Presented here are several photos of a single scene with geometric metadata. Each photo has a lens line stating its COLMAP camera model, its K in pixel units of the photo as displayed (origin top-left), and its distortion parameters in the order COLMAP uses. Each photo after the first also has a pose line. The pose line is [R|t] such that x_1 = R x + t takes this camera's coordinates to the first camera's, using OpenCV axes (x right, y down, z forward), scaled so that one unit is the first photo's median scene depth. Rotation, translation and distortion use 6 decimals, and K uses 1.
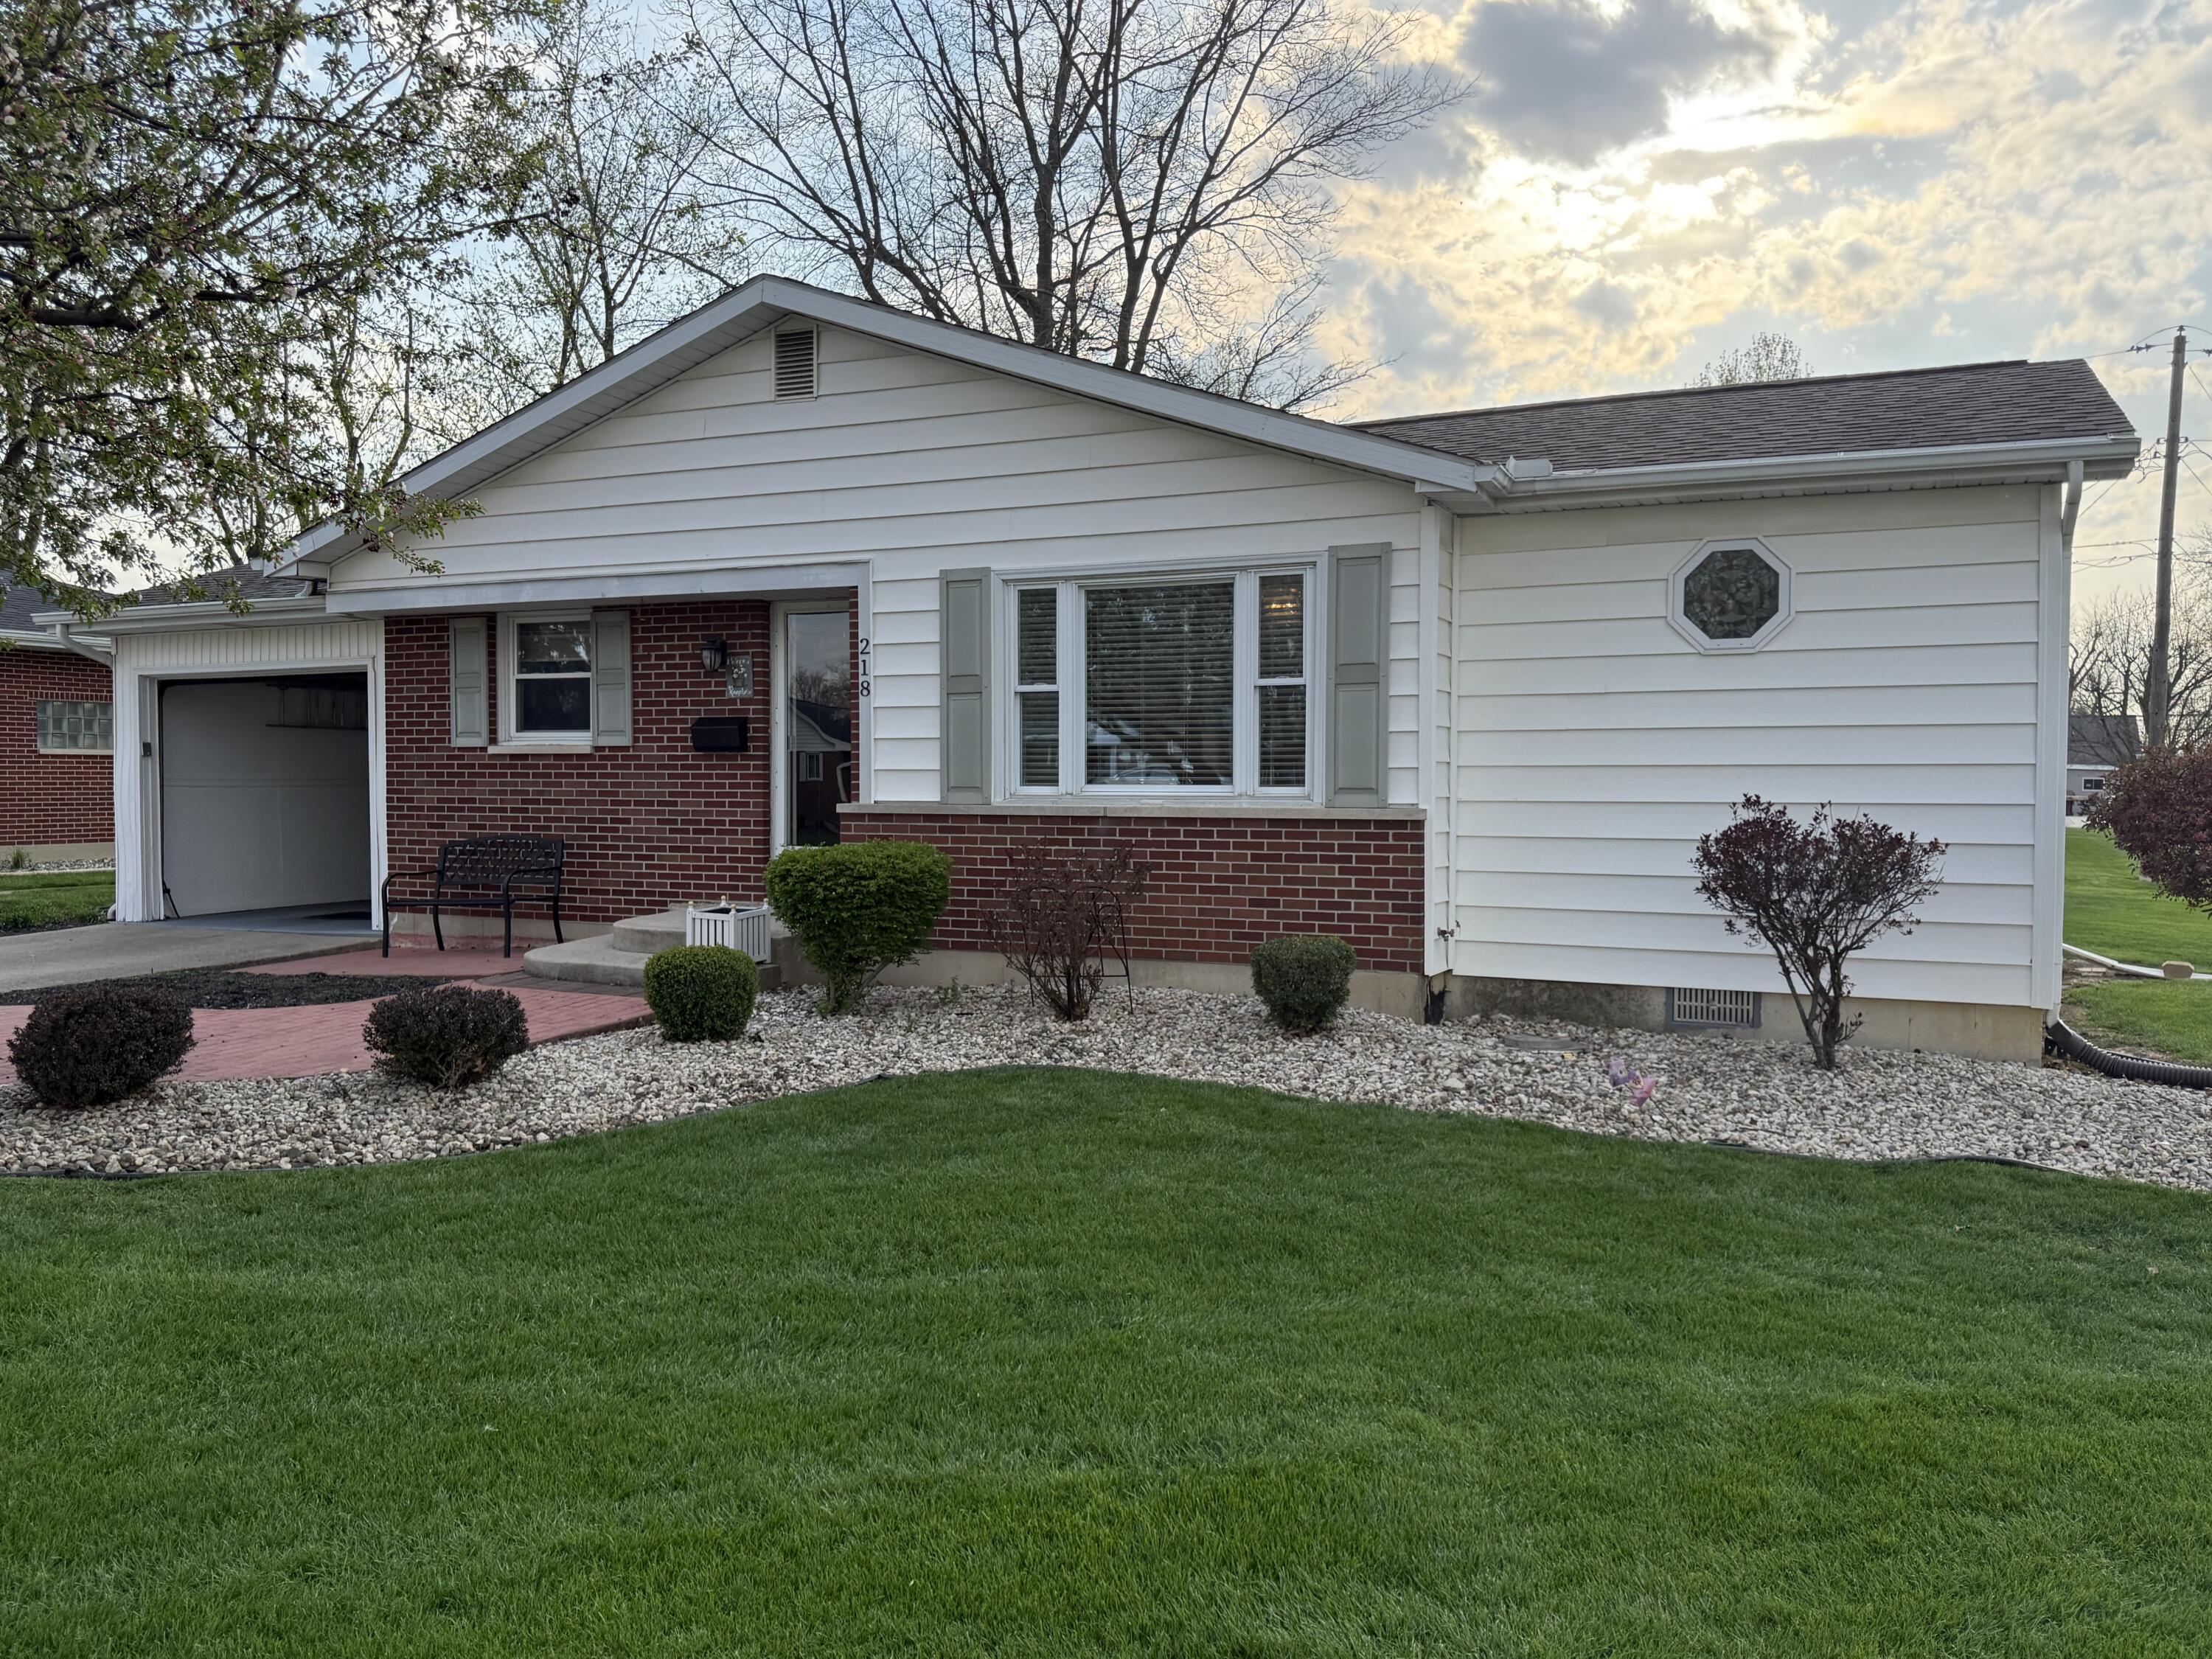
lens RADIAL K [[1683.6, 0, 1062.8], [0, 1683.6, 849.9], [0, 0, 1]] dist [0.079171, -0.089299]
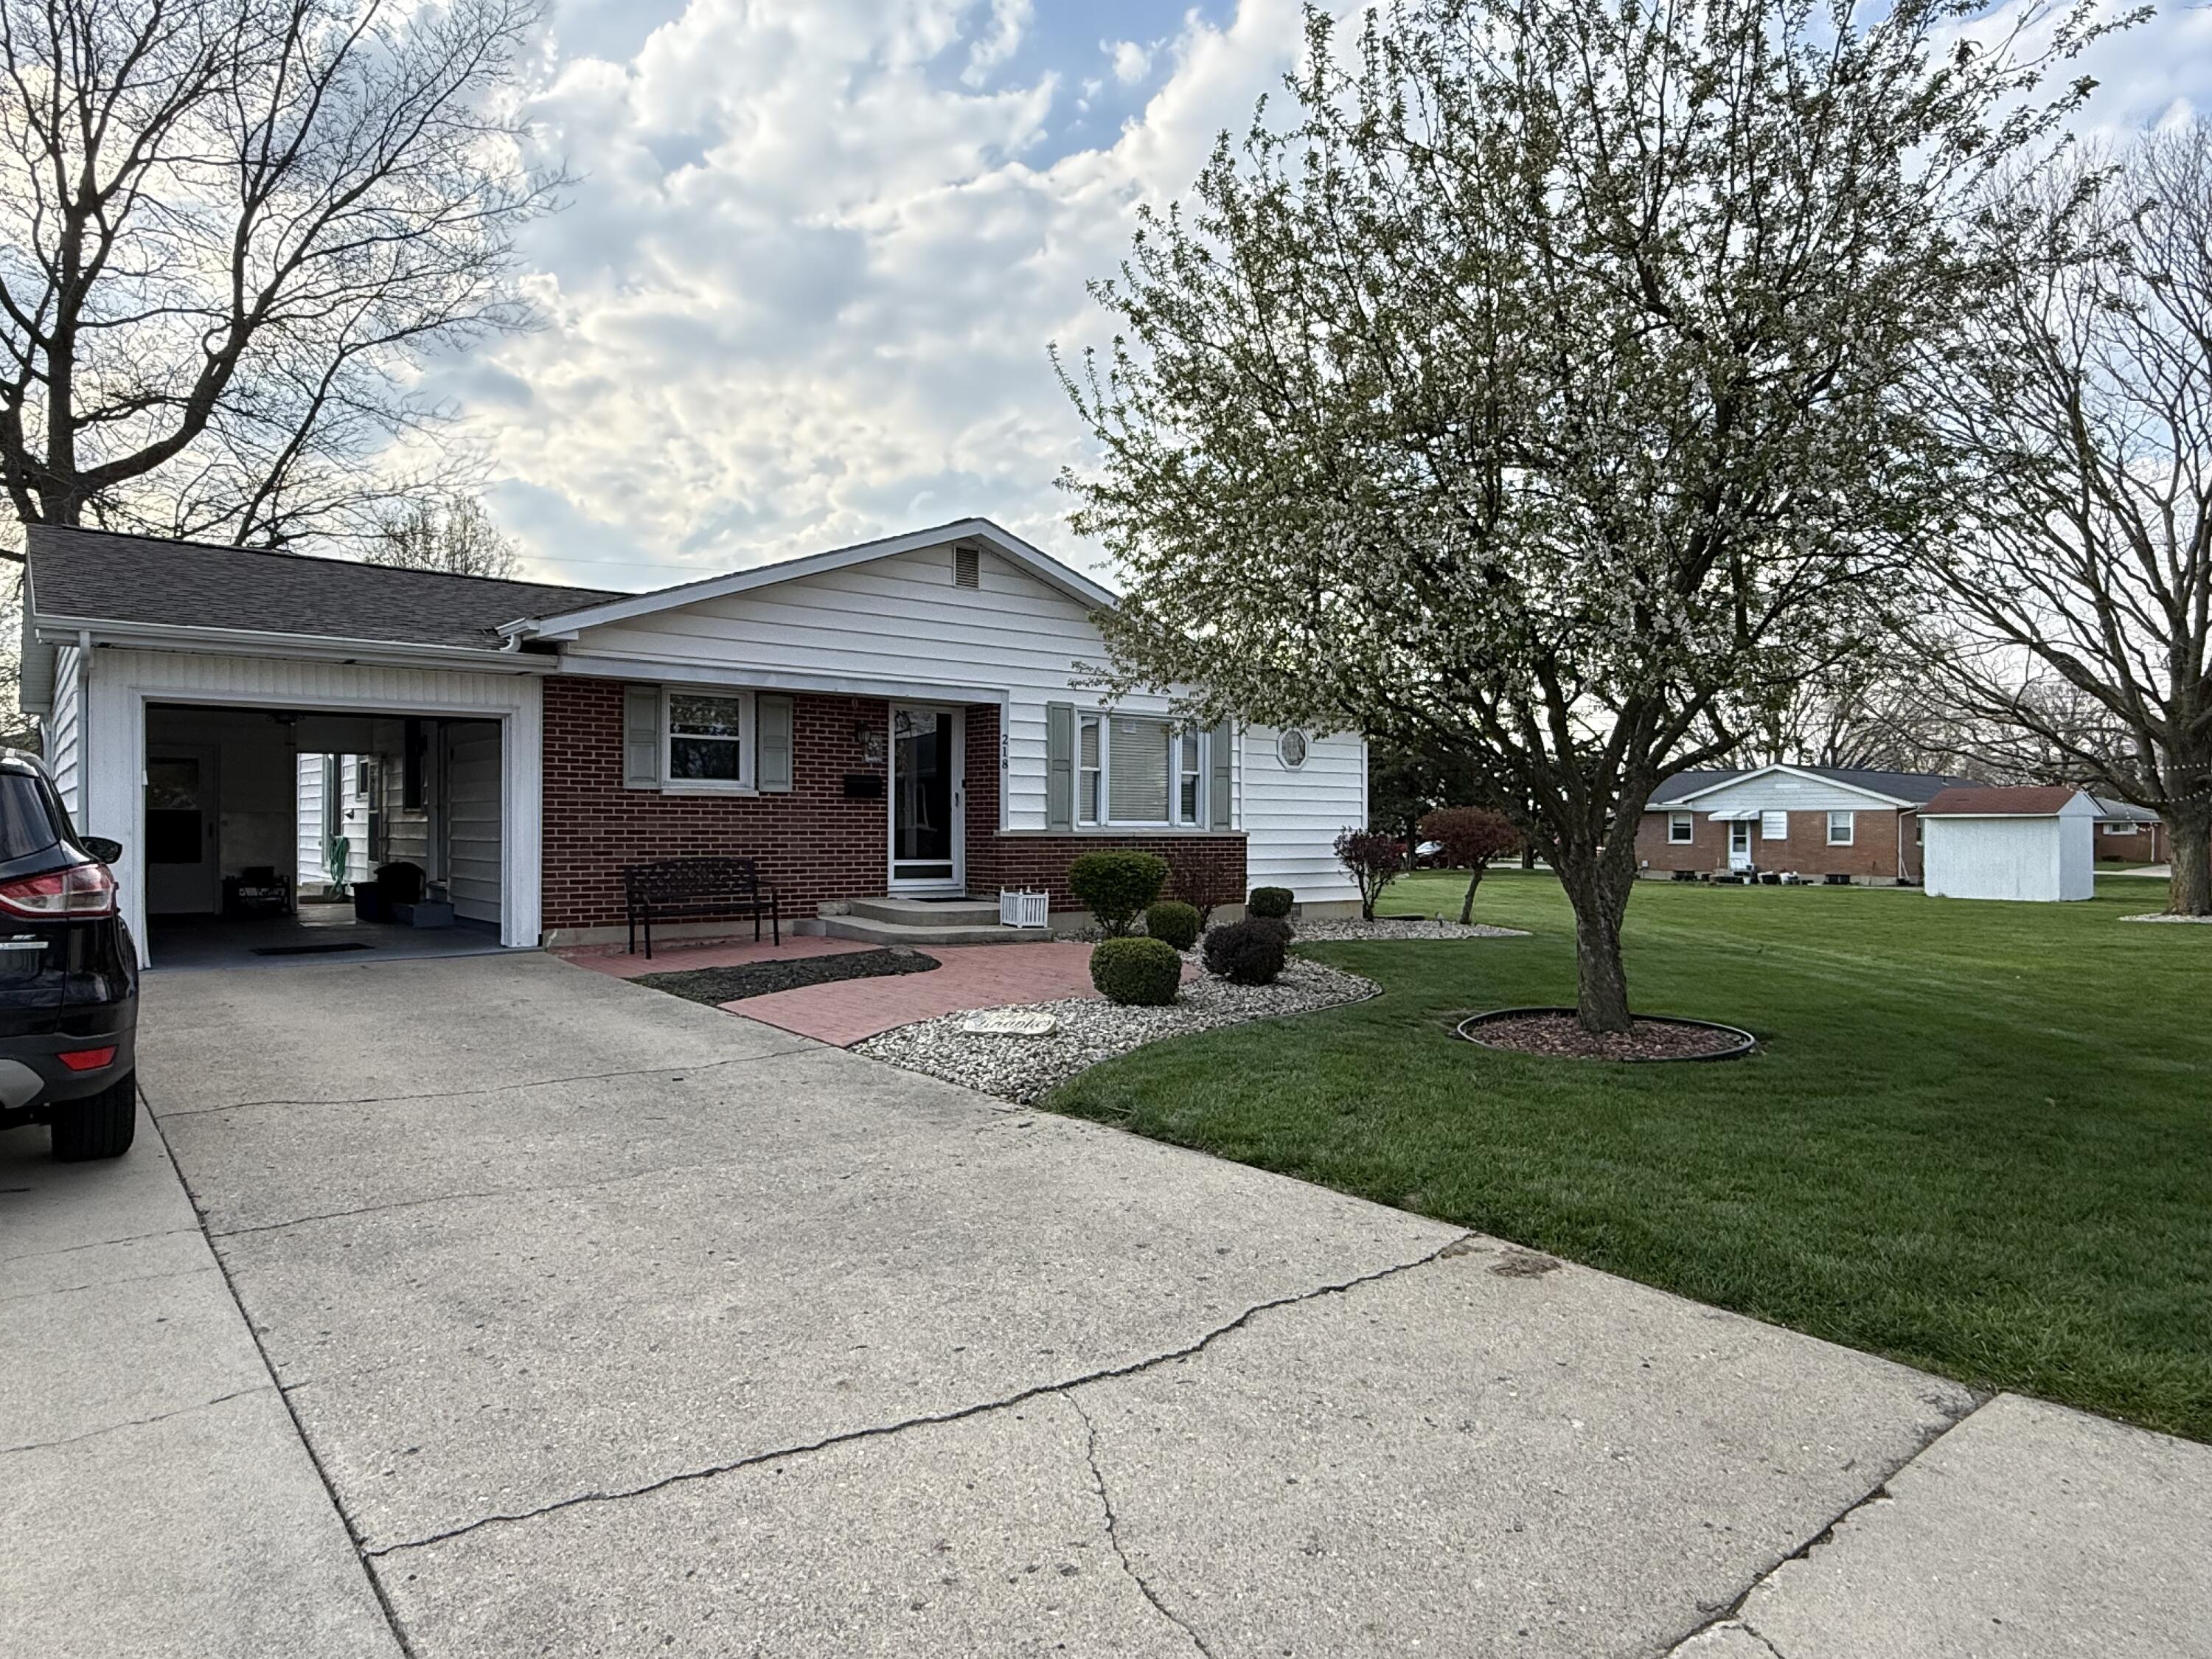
lens RADIAL K [[1354.9, 0, 1106.8], [0, 1354.9, 832.1], [0, 0, 1]] dist [-0.005381, 0.005058]
pose [[0.425517, -0.002594, 0.904947, -1.279574], [0.034445, 0.999318, -0.013332, -0.004861], [-0.904294, 0.036844, 0.425316, 0.312288]]
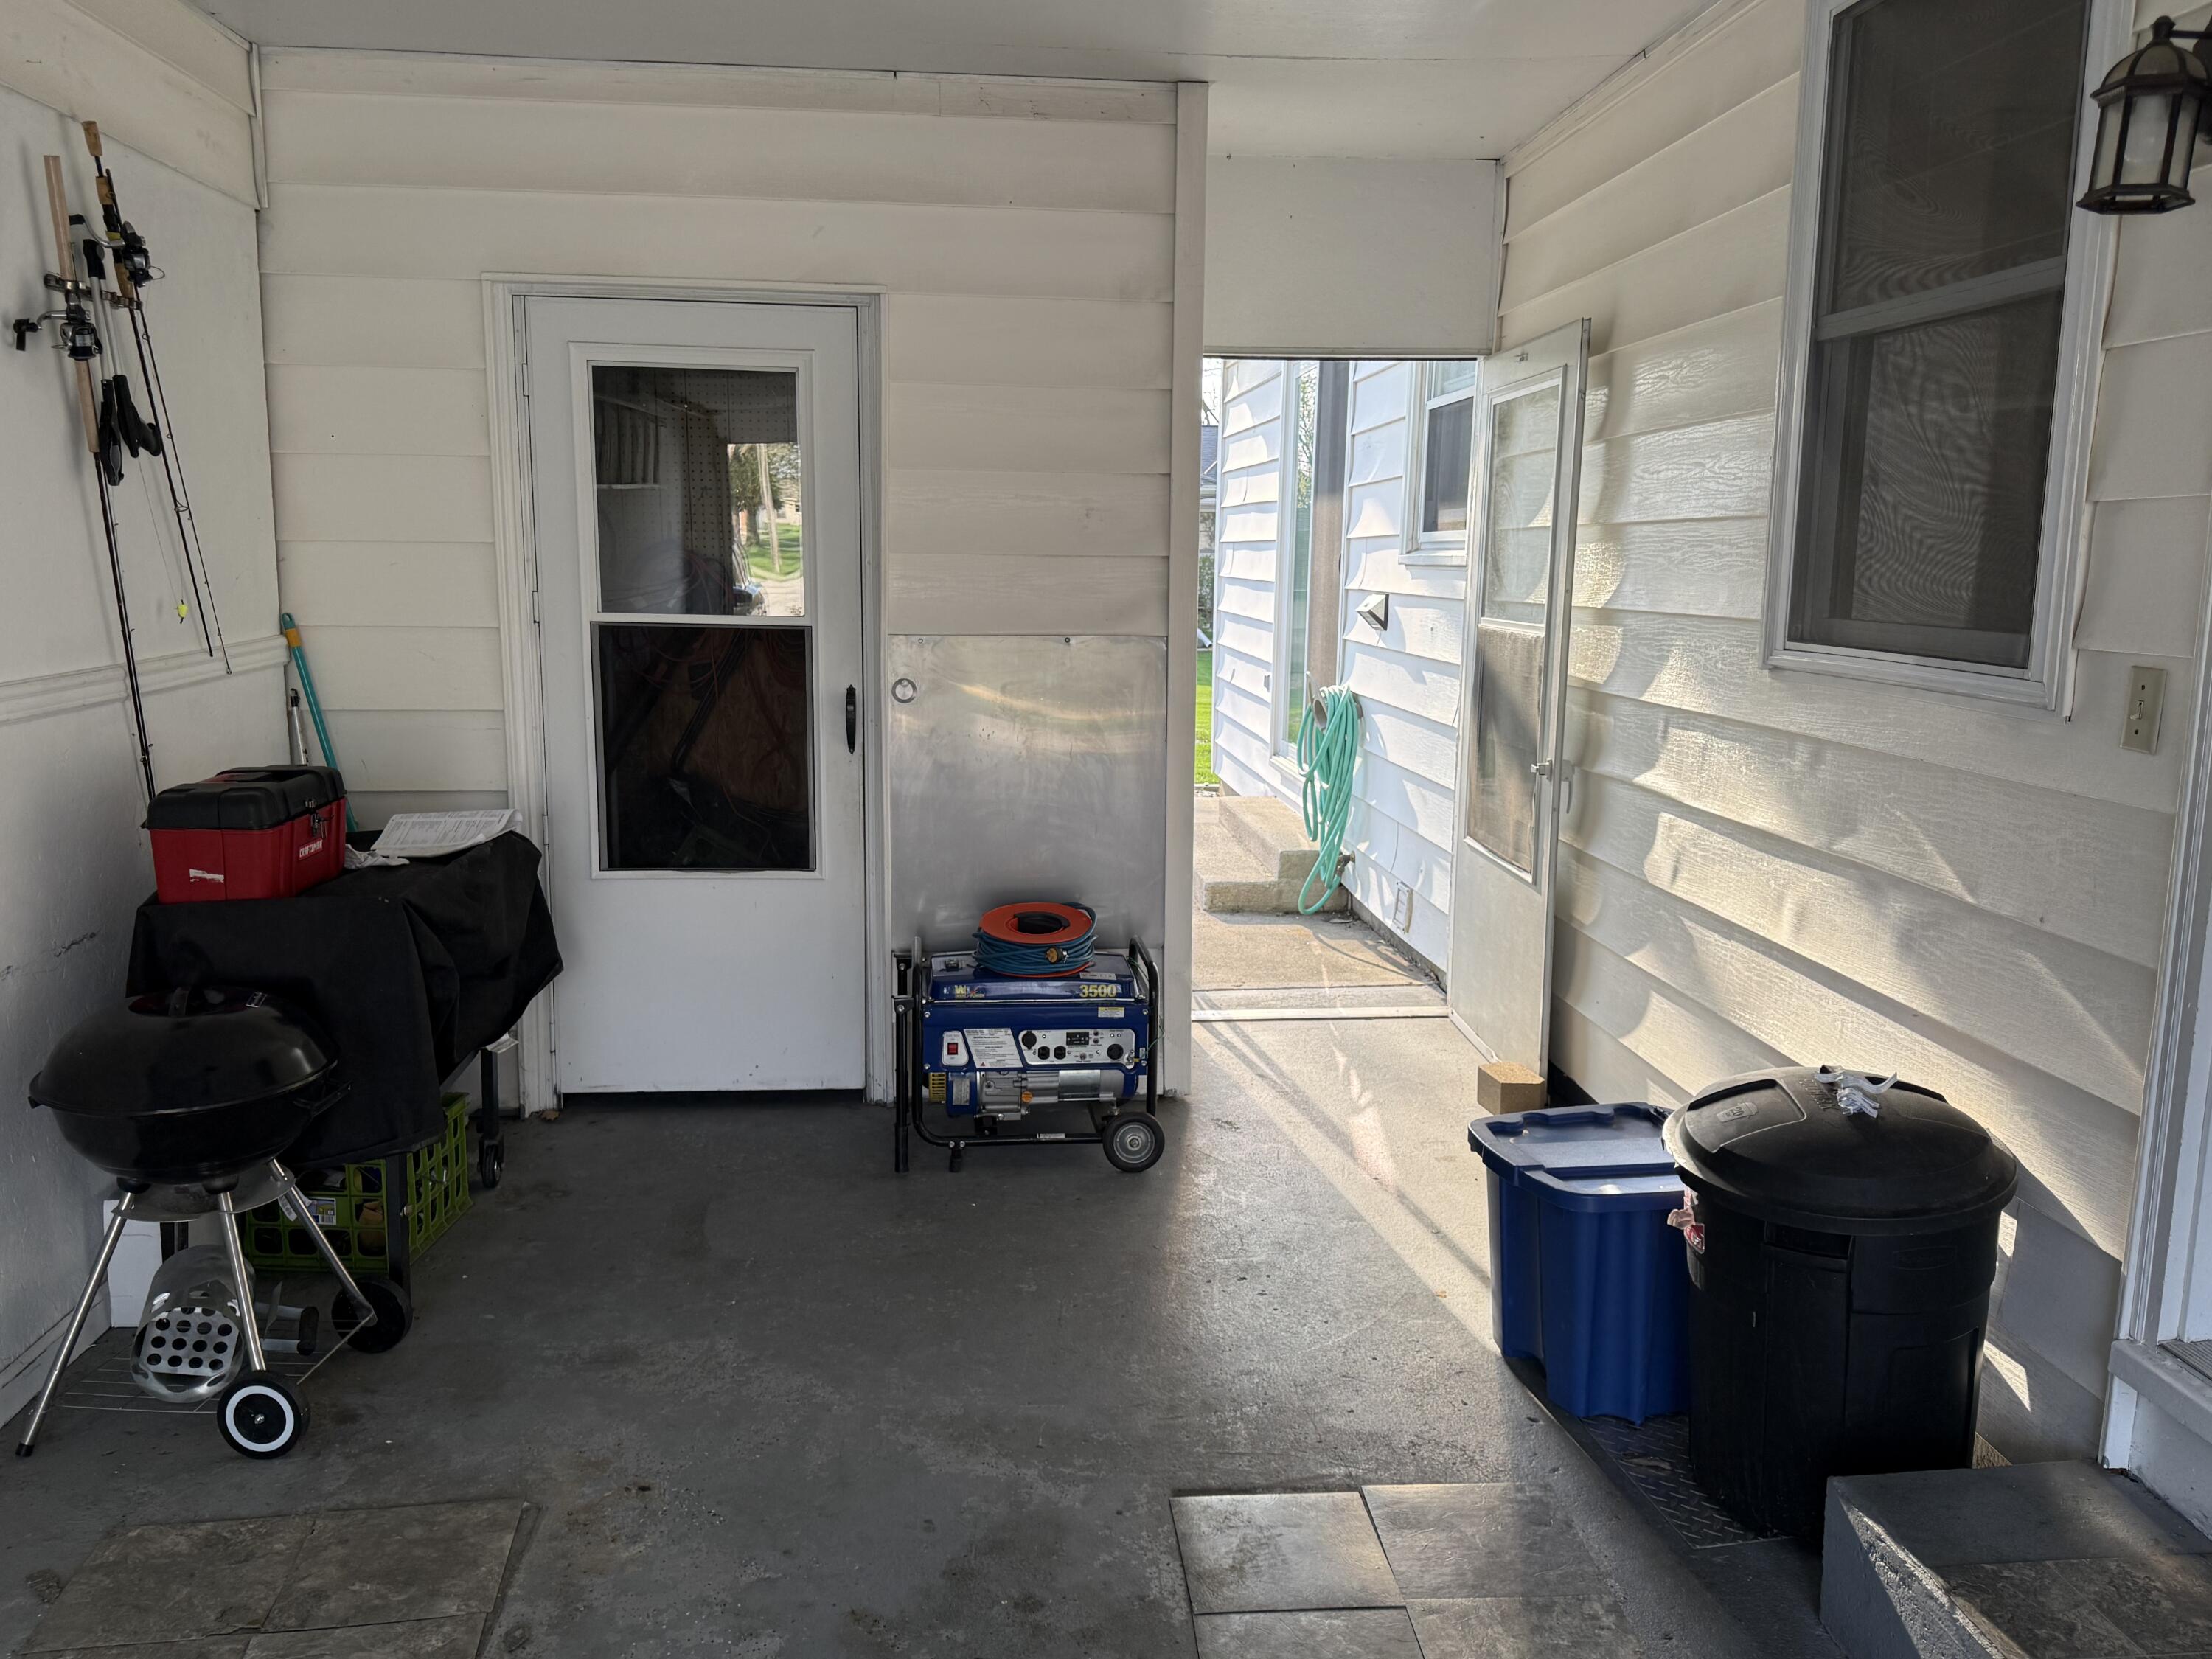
lens RADIAL K [[1683.6, 0, 1106.8], [0, 1683.6, 827.9], [0, 0, 1]] dist [0.079171, -0.089299]
pose [[0.867719, -0.072000, 0.491812, -0.504784], [0.010621, 0.991913, 0.126473, -0.083642], [-0.496941, -0.104520, 0.861467, 1.447069]]
